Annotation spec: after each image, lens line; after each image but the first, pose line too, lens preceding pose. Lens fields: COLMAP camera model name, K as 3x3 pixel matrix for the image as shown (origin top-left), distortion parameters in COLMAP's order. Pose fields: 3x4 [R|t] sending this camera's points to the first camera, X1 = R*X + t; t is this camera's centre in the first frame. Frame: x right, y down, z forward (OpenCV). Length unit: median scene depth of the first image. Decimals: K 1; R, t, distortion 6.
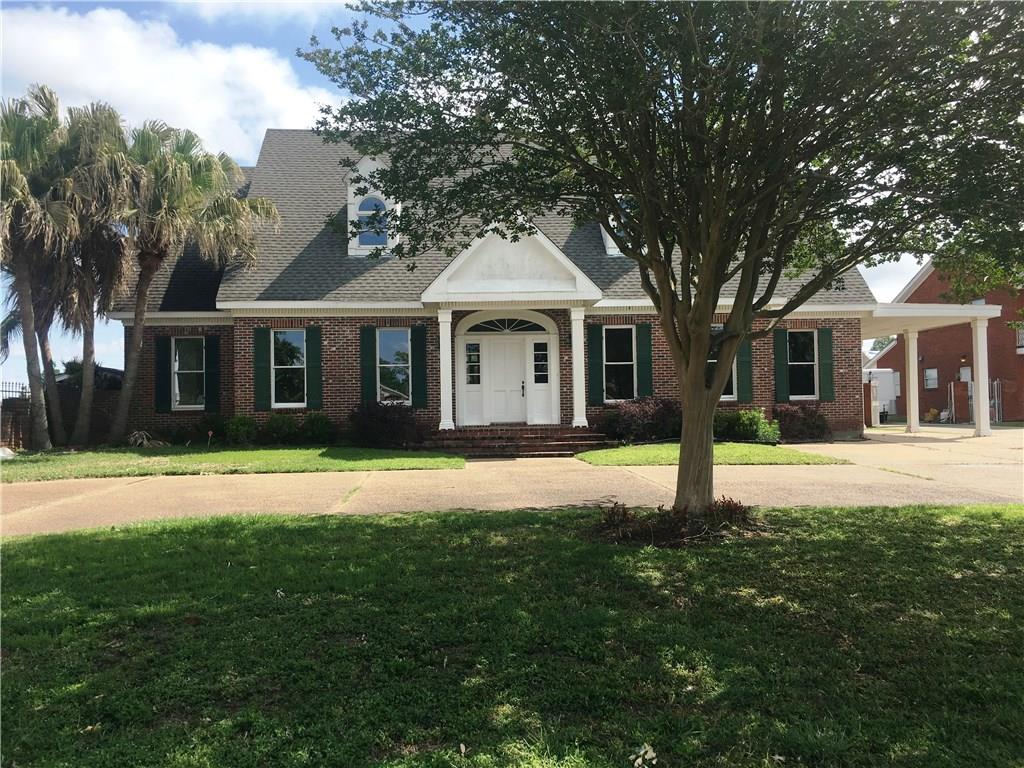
lens RADIAL K [[862.4, 0, 517.4], [0, 862.4, 390.2], [0, 0, 1]] dist [0.049331, -0.019237]
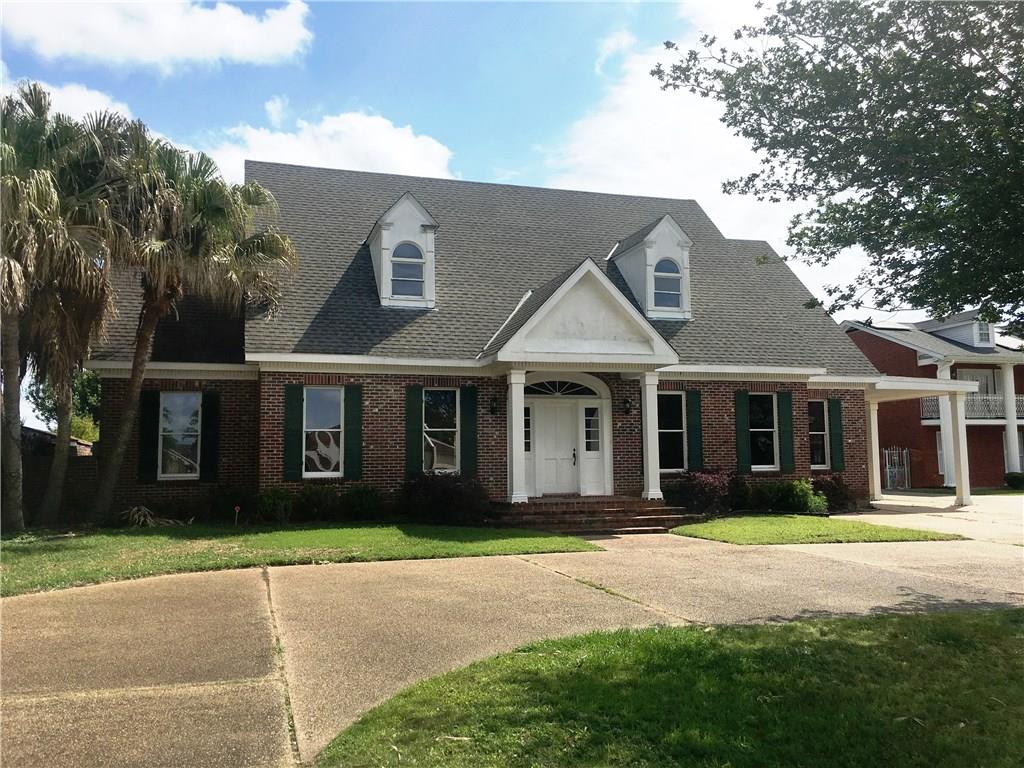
lens RADIAL K [[862.4, 0, 514.0], [0, 862.4, 383.5], [0, 0, 1]] dist [0.049331, -0.019237]
pose [[0.972351, 0.026522, 0.232013, -0.280969], [-0.008475, 0.996883, -0.078438, -0.007137], [-0.233370, 0.074303, 0.969545, 0.114012]]
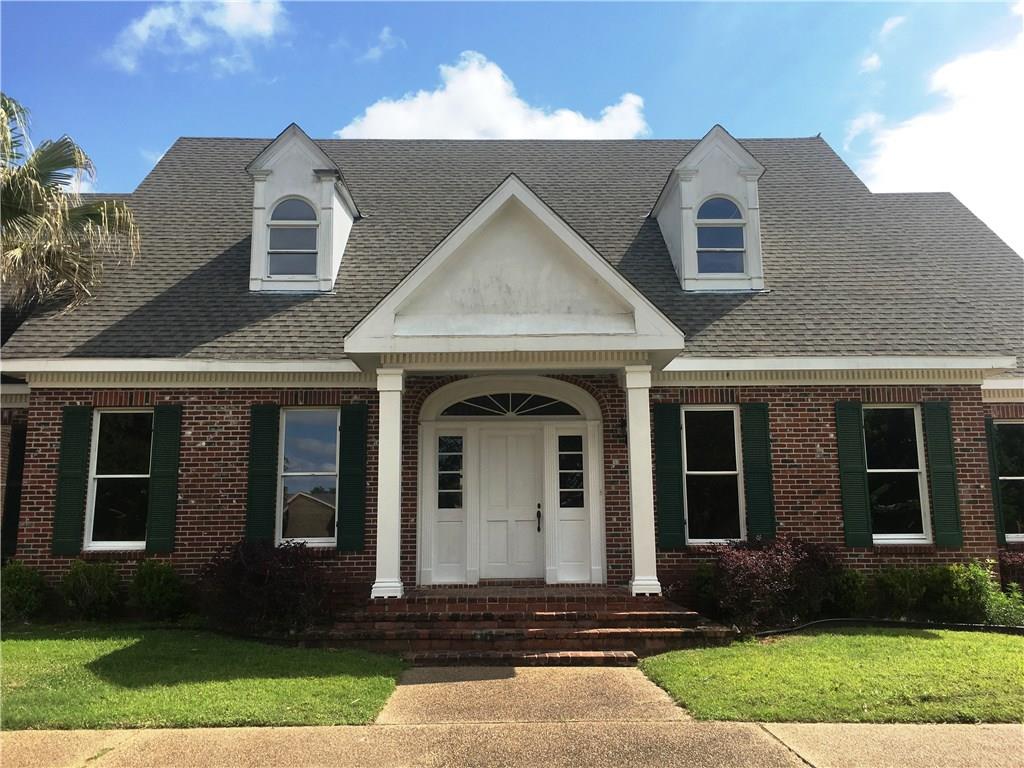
lens RADIAL K [[862.4, 0, 513.8], [0, 862.4, 387.1], [0, 0, 1]] dist [0.049331, -0.019237]
pose [[0.998700, 0.000791, -0.050975, 0.019235], [-0.008129, 0.989560, -0.143894, -0.004780], [0.050329, 0.144121, 0.988279, 0.446172]]
